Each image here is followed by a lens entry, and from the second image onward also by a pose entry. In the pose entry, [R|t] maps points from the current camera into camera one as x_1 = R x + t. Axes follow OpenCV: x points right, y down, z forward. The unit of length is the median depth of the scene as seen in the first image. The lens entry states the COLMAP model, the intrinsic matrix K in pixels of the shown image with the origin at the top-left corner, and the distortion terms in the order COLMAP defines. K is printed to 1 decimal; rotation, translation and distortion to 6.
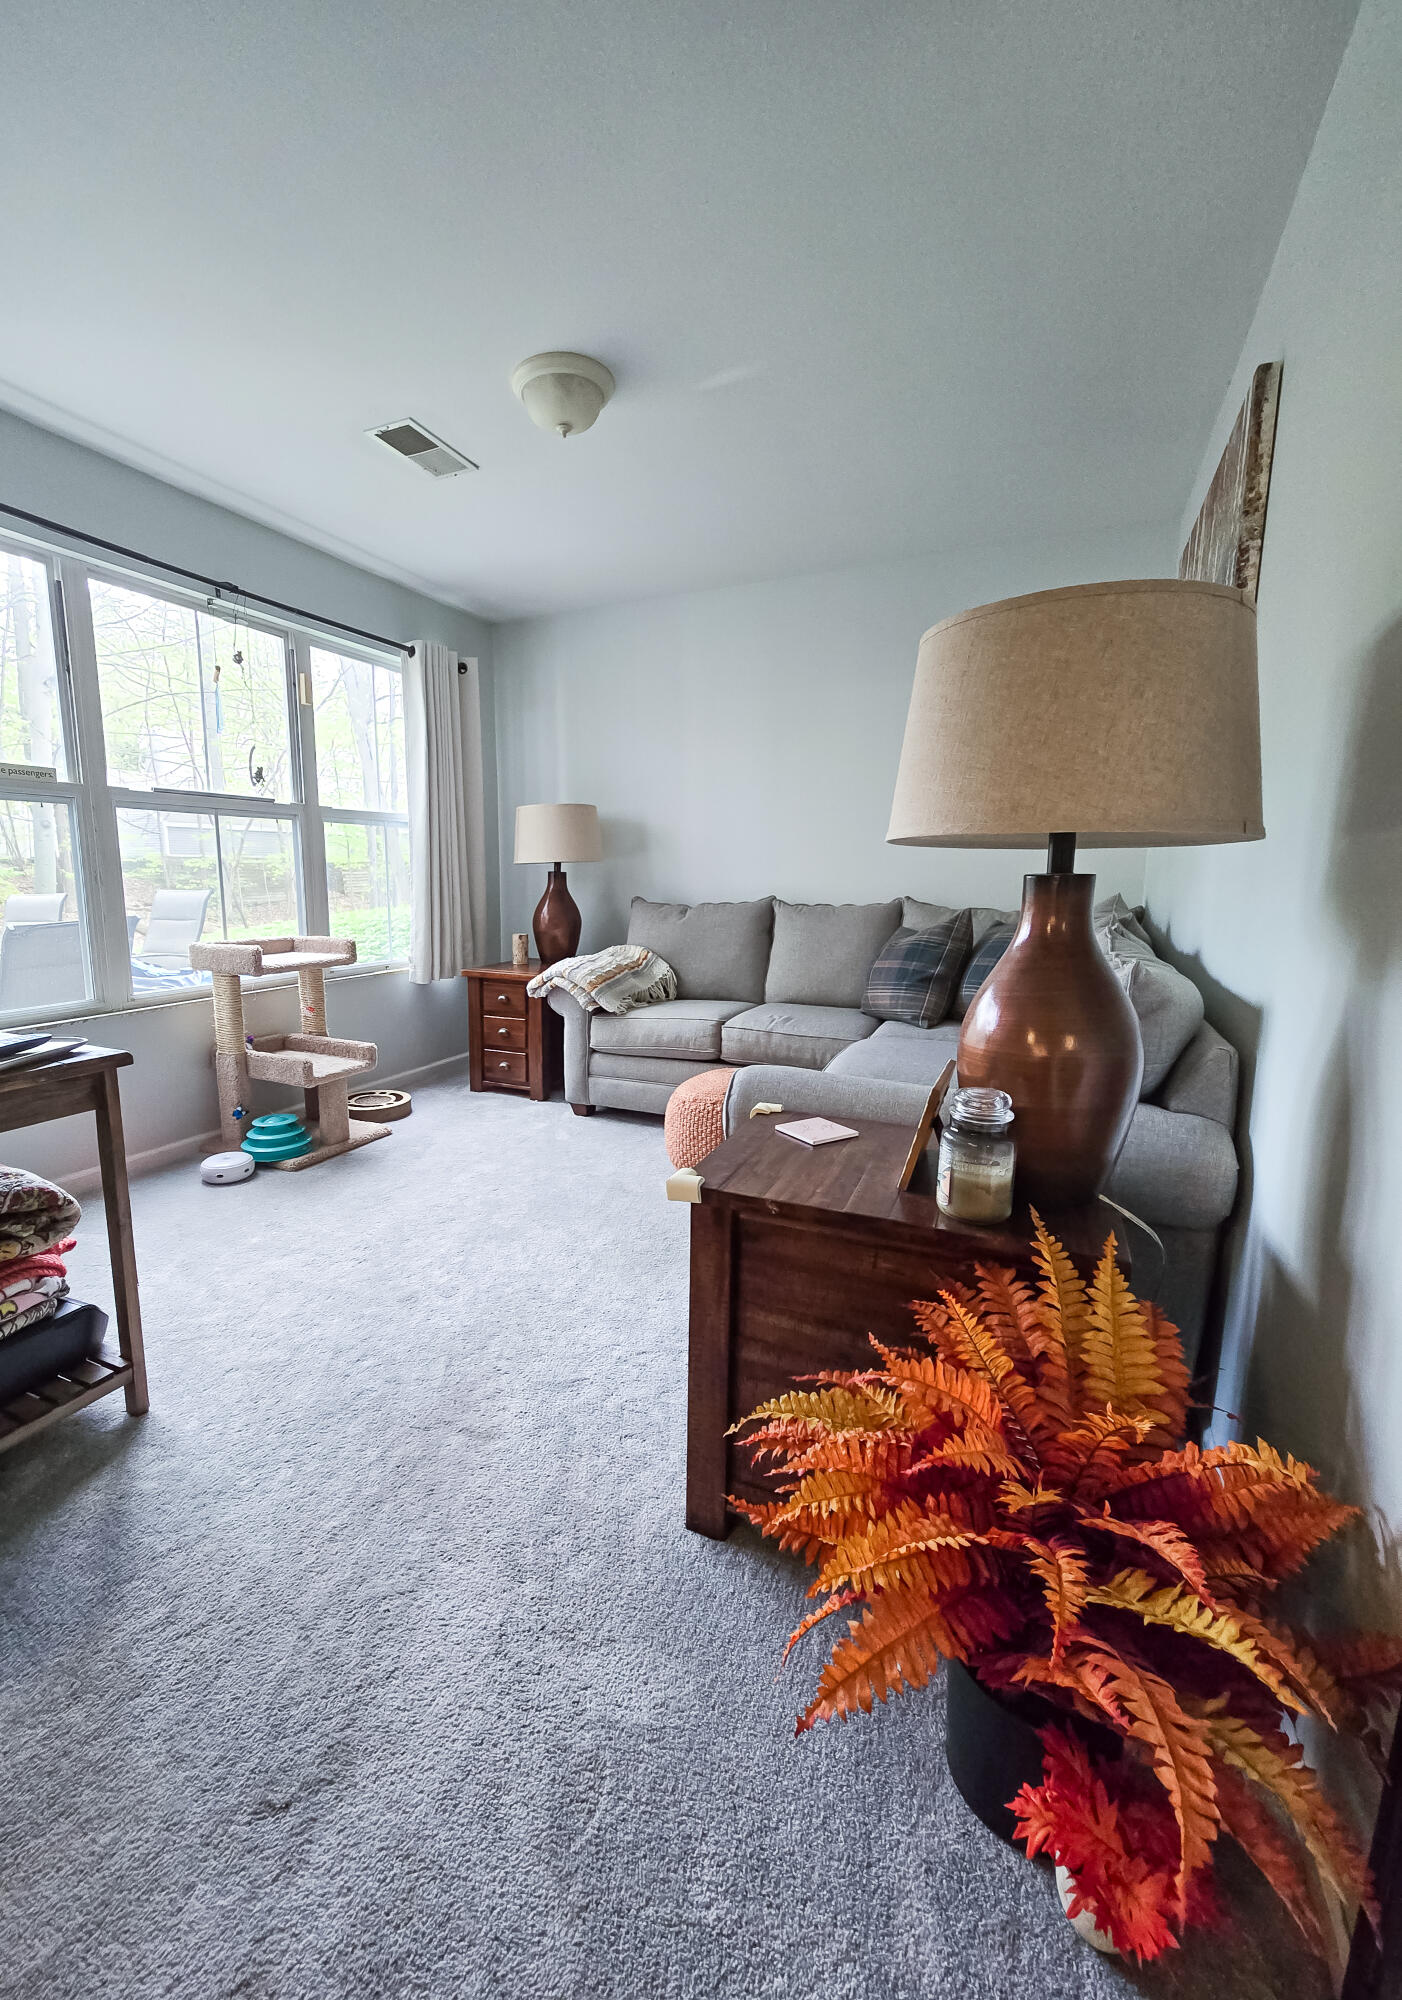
lens RADIAL K [[824.2, 0, 655.0], [0, 824.2, 996.1], [0, 0, 1]] dist [-0.001689, -0.000047]
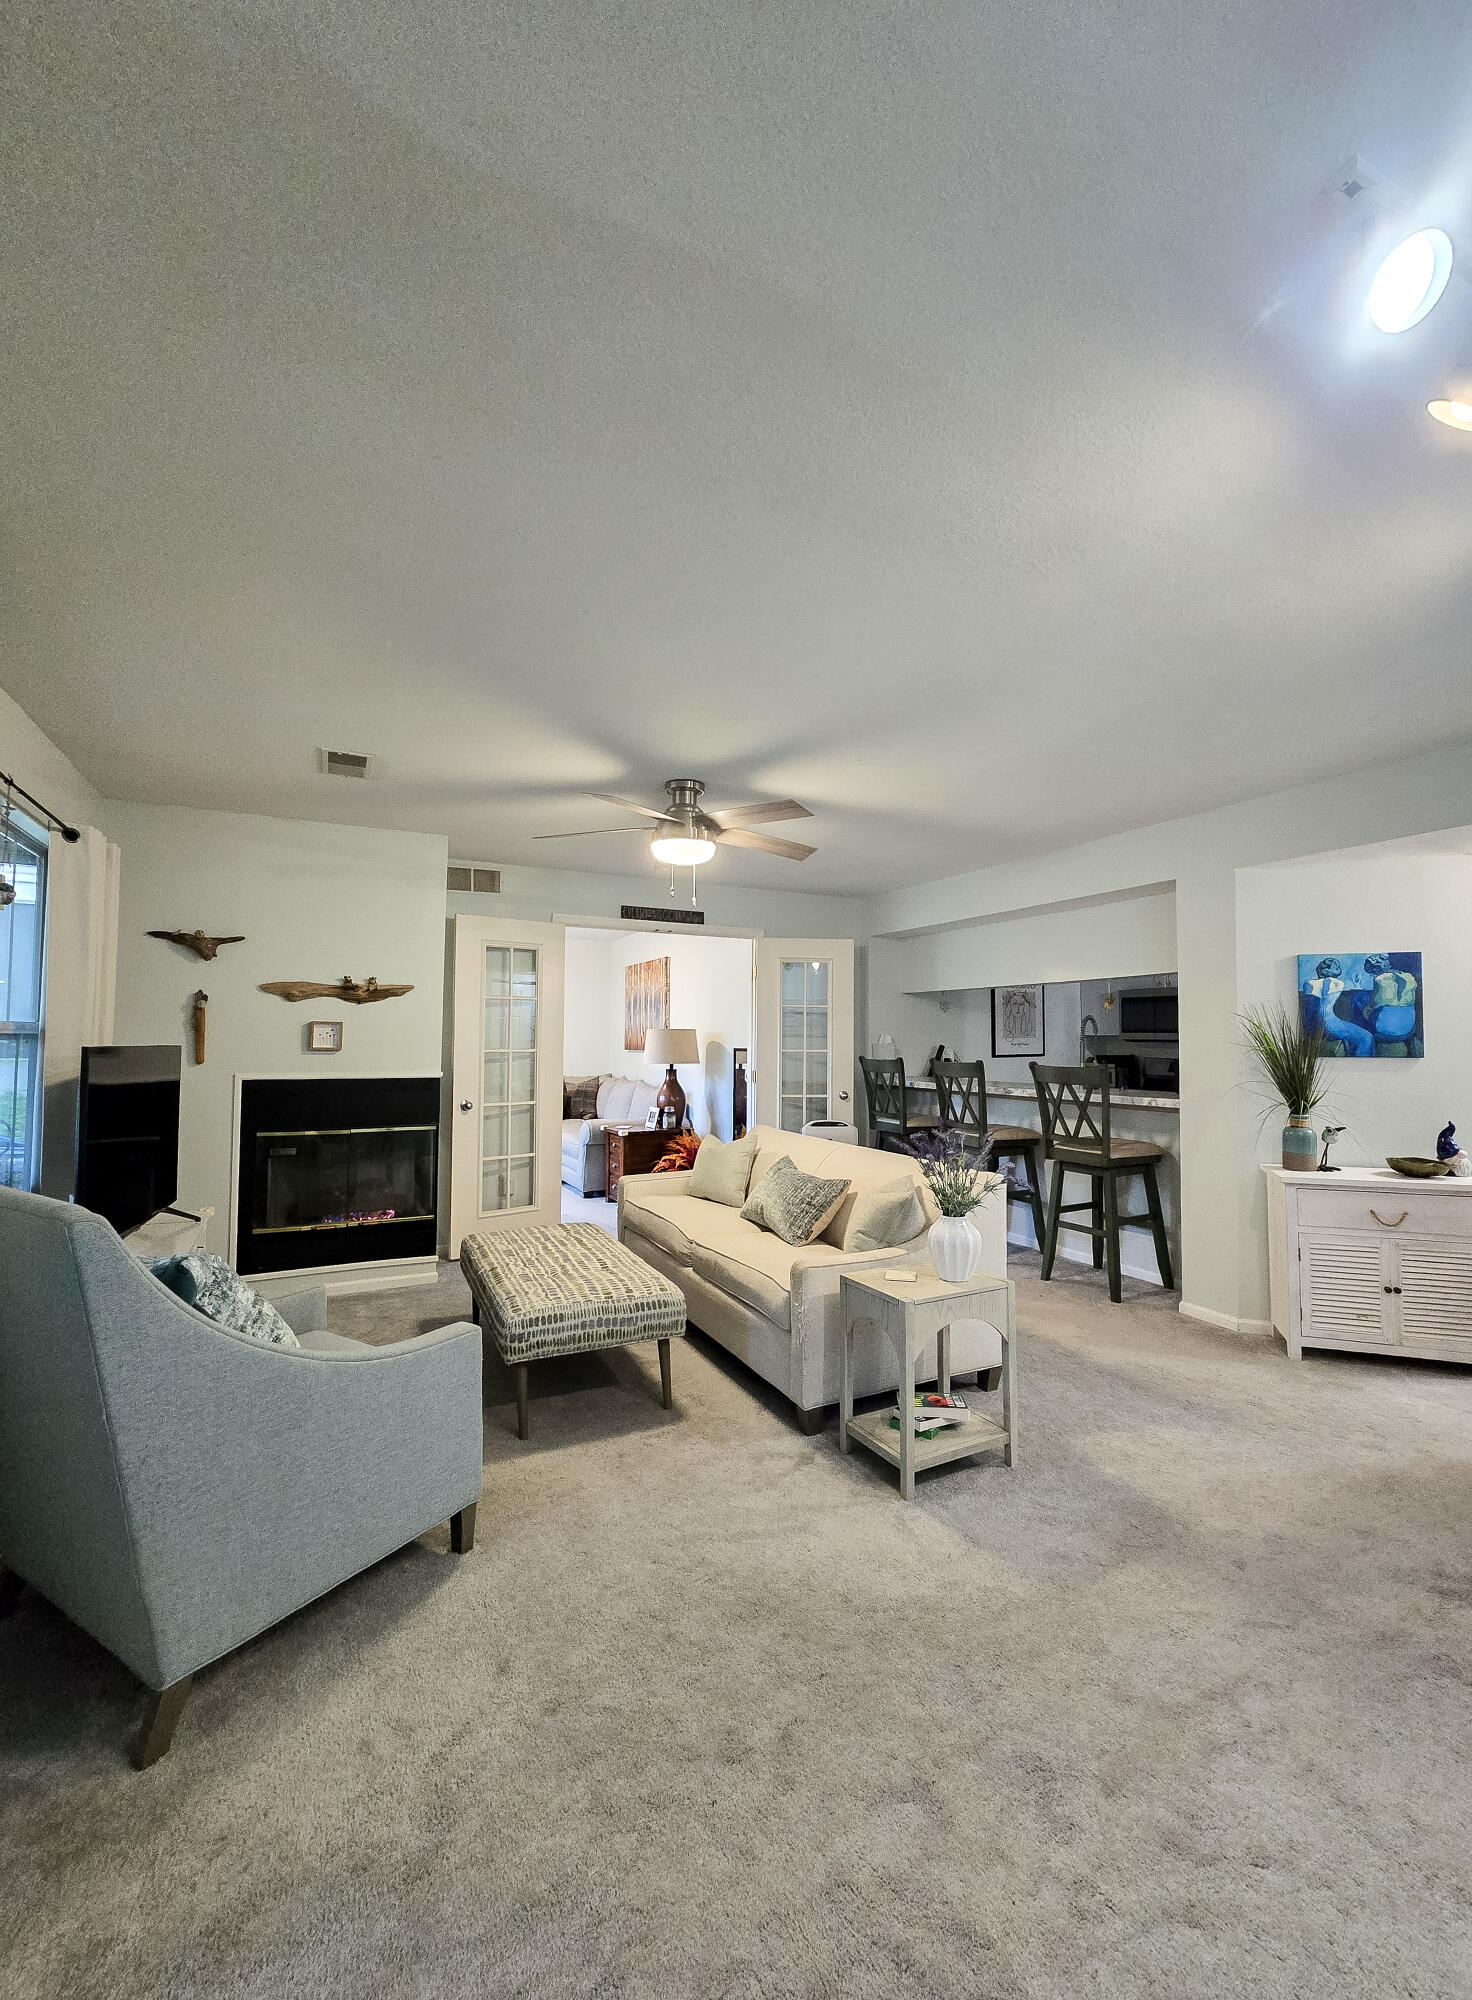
lens RADIAL K [[819.6, 0, 735.3], [0, 819.6, 999.5], [0, 0, 1]] dist [-0.012050, 0.000169]
pose [[0.619841, 0.042417, 0.783580, -1.306485], [0.113109, 0.983282, -0.142701, 0.084299], [-0.776533, 0.177082, 0.604681, -1.010488]]
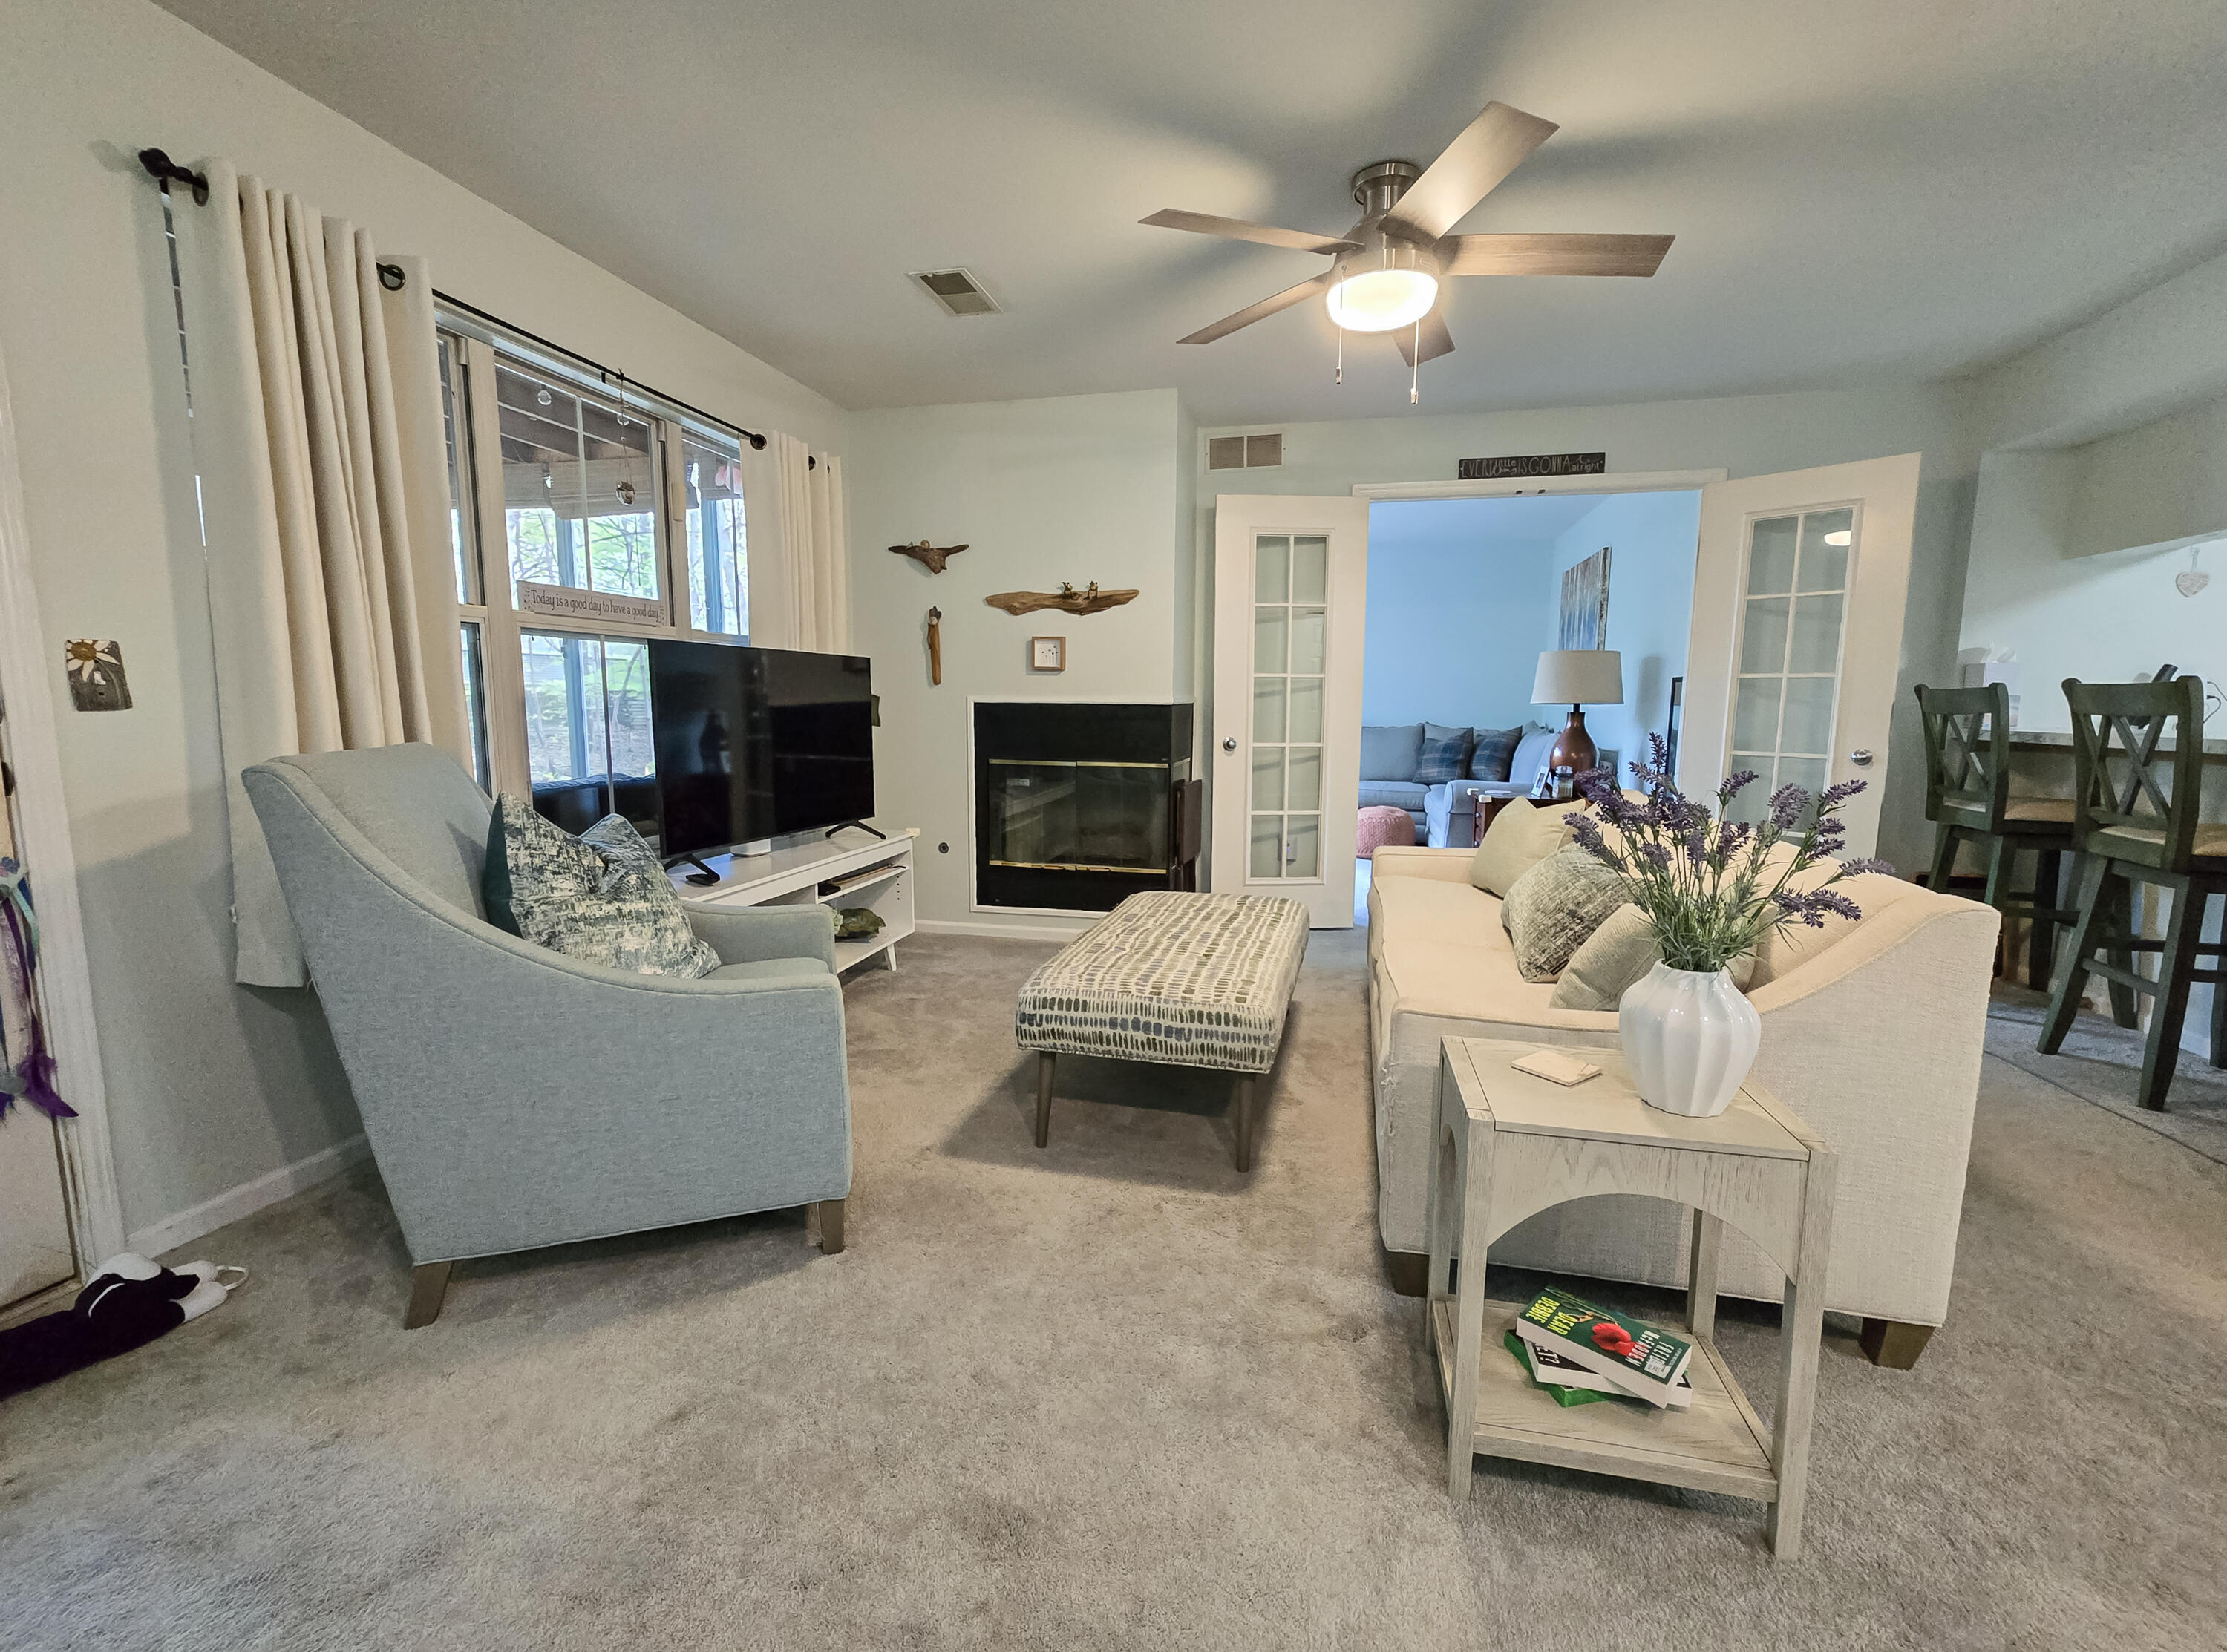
lens RADIAL K [[927.9, 0, 1122.5], [0, 927.9, 818.0], [0, 0, 1]] dist [-0.006235, 0.003372]
pose [[0.979264, -0.018230, 0.201768, -0.872783], [0.023195, 0.999483, -0.022270, 0.139793], [-0.201258, 0.026488, 0.979180, -0.990781]]
